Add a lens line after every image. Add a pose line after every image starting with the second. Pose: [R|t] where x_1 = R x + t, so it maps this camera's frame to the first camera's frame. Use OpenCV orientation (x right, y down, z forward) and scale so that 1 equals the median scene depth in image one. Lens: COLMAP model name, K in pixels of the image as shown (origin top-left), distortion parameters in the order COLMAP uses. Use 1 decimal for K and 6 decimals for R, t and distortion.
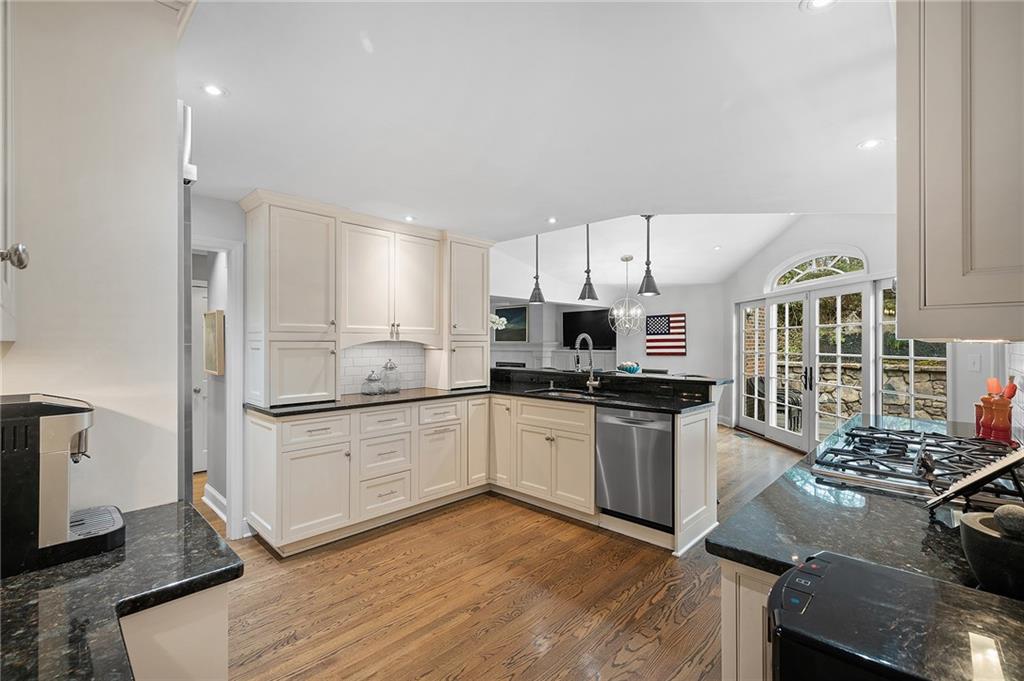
lens RADIAL K [[444.5, 0, 512.0], [0, 444.5, 340.5], [0, 0, 1]] dist [-0.003821, -0.000423]
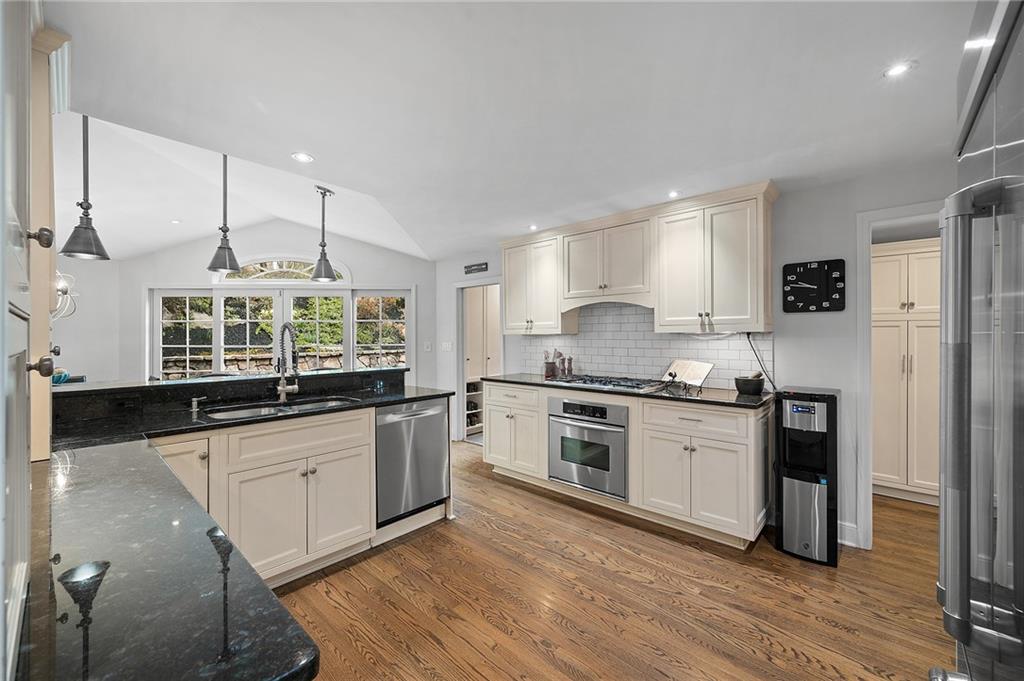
lens RADIAL K [[408.1, 0, 510.3], [0, 408.1, 336.4], [0, 0, 1]] dist [0.001177, 0.000072]
pose [[-0.014945, -0.001593, 0.999887, -0.551136], [-0.001507, 0.999998, 0.001571, 0.007289], [-0.999887, -0.001483, -0.014948, 0.686706]]
